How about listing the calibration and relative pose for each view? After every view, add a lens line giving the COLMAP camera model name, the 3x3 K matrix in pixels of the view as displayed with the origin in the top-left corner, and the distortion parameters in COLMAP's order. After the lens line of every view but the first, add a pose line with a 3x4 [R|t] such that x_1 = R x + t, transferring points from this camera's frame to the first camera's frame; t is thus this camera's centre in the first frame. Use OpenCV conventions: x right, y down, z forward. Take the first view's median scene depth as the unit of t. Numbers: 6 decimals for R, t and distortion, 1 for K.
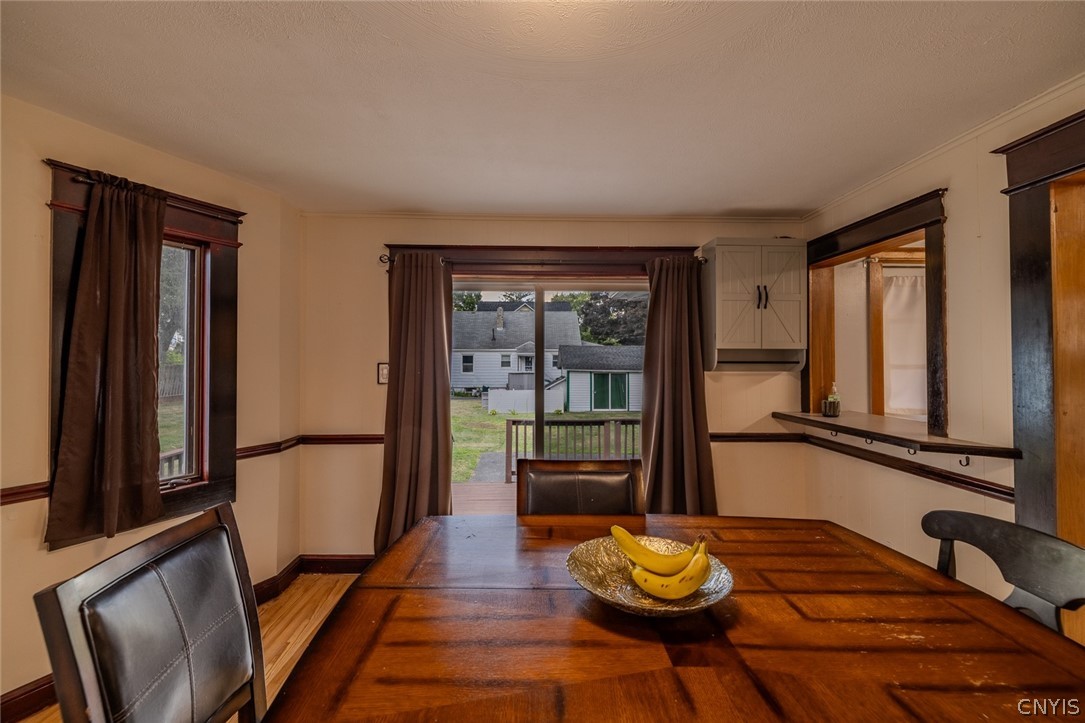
lens RADIAL K [[458.8, 0, 542.5], [0, 458.8, 361.5], [0, 0, 1]] dist [0.000509, 0.000185]
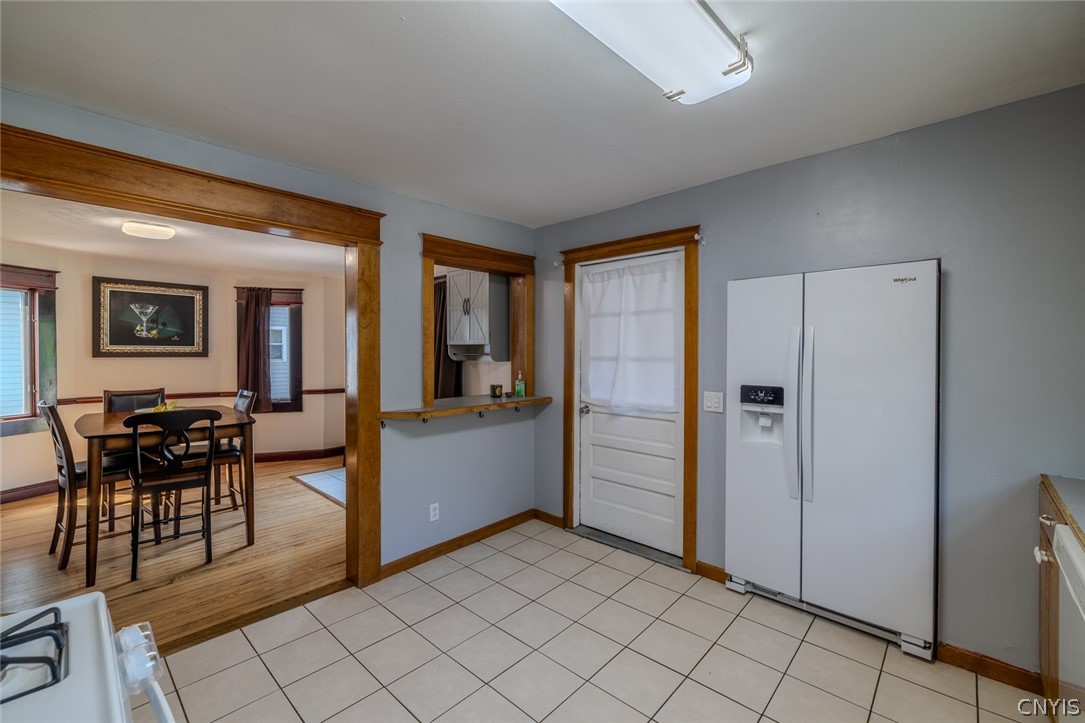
lens RADIAL K [[457.2, 0, 535.4], [0, 457.2, 354.6], [0, 0, 1]] dist [0.001046, 0.000365]
pose [[0.681914, 0.000929, -0.731432, 1.971198], [0.008823, 0.999916, 0.009496, 0.000656], [0.731380, -0.012929, 0.681848, 0.295441]]
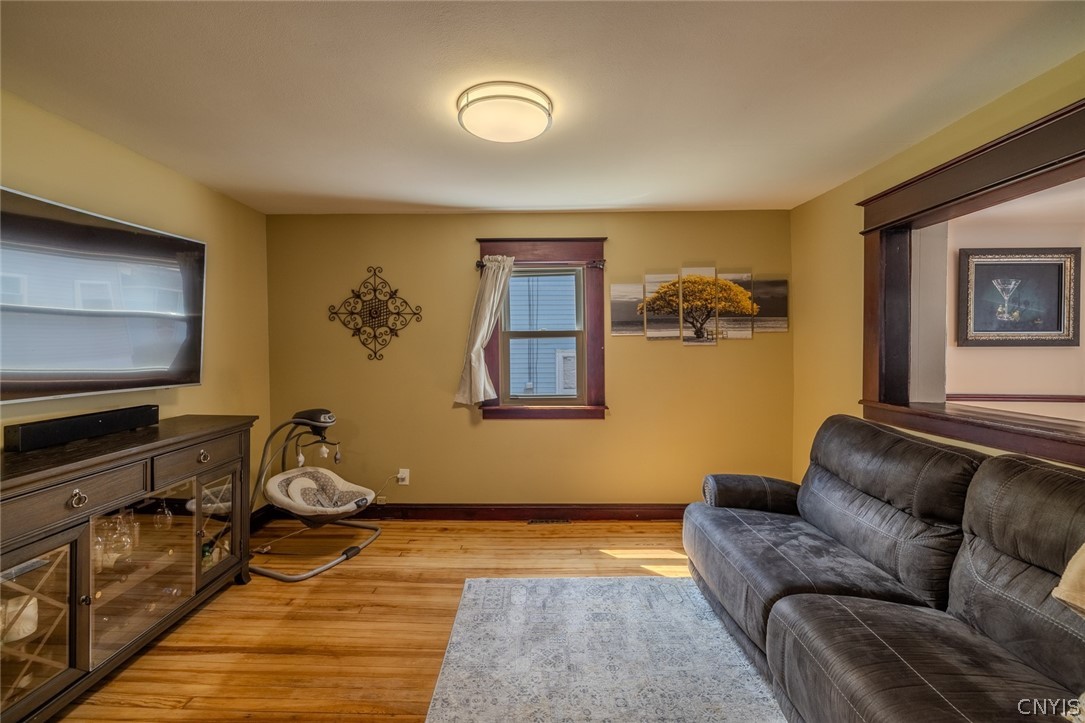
lens RADIAL K [[457.2, 0, 535.4], [0, 457.2, 354.6], [0, 0, 1]] dist [0.001046, 0.000365]
pose [[-0.087274, 0.011247, -0.996121, 0.979131], [0.016903, 0.999809, 0.009808, 0.001620], [0.996041, -0.015981, -0.087448, -1.160132]]
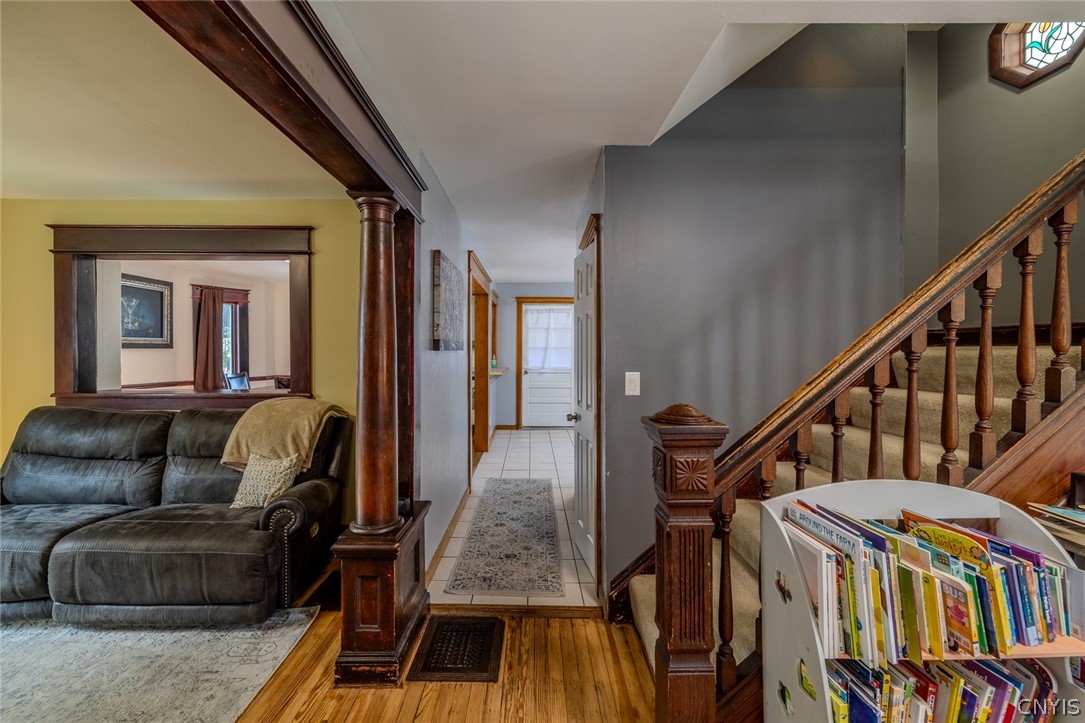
lens RADIAL K [[457.2, 0, 535.4], [0, 457.2, 354.6], [0, 0, 1]] dist [0.001046, 0.000365]
pose [[0.998360, 0.000364, -0.057240, 1.254141], [0.001031, 0.999704, 0.024325, -0.004805], [0.057232, -0.024344, 0.998064, -1.703776]]
